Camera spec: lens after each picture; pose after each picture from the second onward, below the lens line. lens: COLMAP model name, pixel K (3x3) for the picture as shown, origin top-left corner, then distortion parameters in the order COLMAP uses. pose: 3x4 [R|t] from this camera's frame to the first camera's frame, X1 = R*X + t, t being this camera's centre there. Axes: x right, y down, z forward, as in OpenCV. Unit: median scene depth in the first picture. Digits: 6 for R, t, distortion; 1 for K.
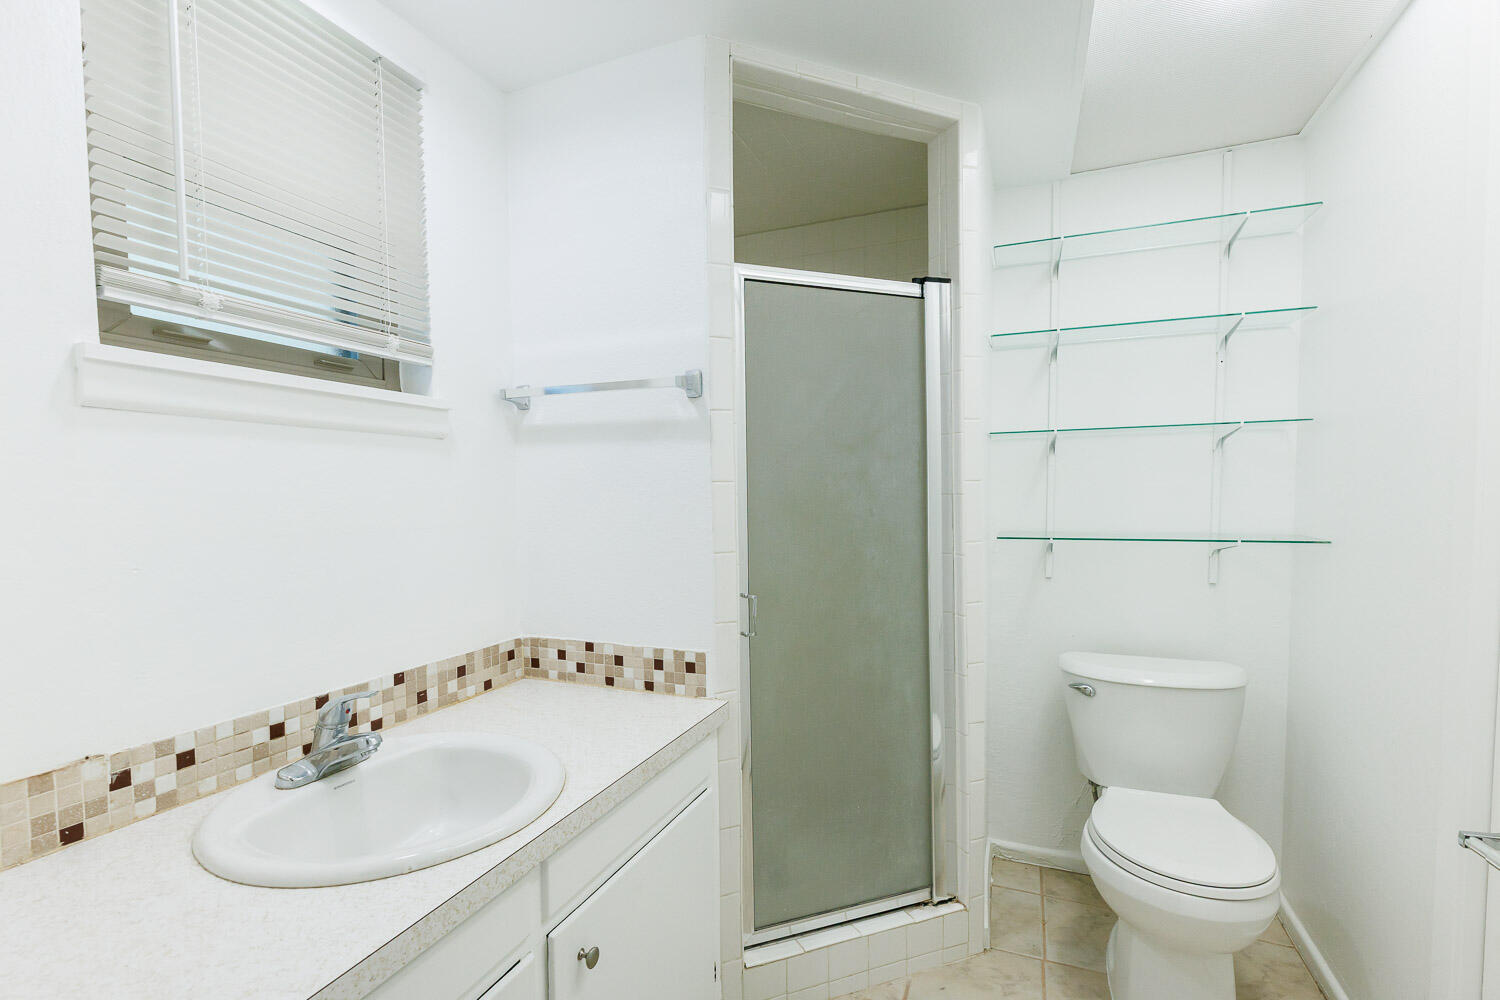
lens RADIAL K [[663.8, 0, 744.4], [0, 663.8, 495.9], [0, 0, 1]] dist [0.000347, 0.000199]
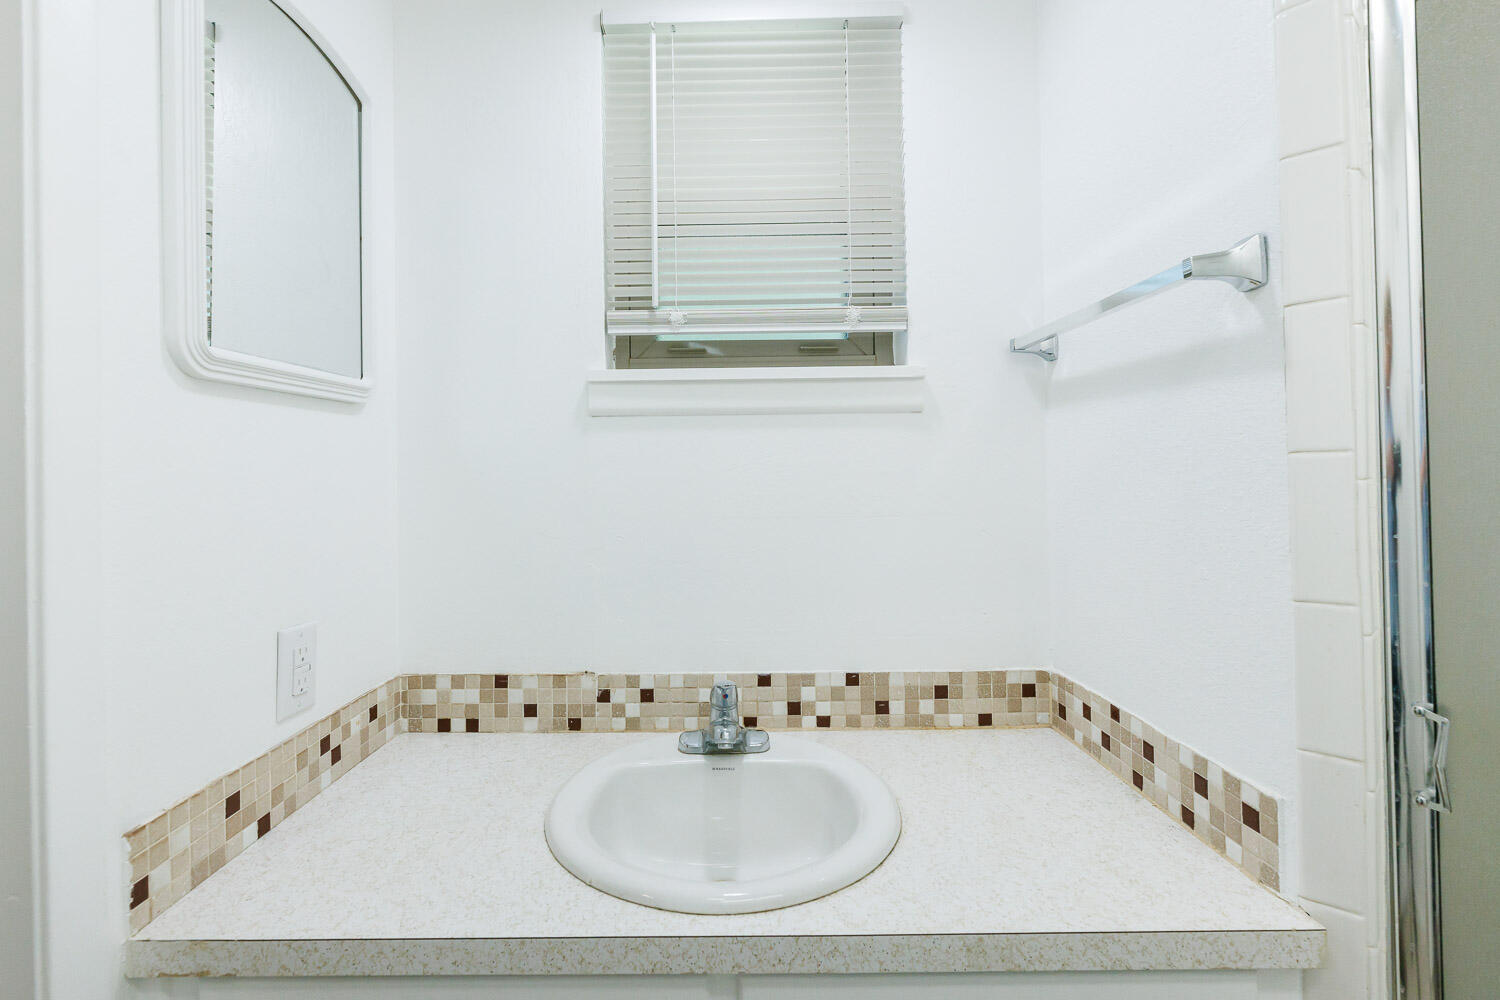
lens RADIAL K [[680.0, 0, 742.6], [0, 680.0, 459.1], [0, 0, 1]] dist [-0.000988, -0.000503]
pose [[0.387586, -0.019754, -0.921622, 0.280262], [0.006770, 0.999804, -0.018582, -0.011251], [0.921809, 0.000963, 0.387644, 0.479761]]
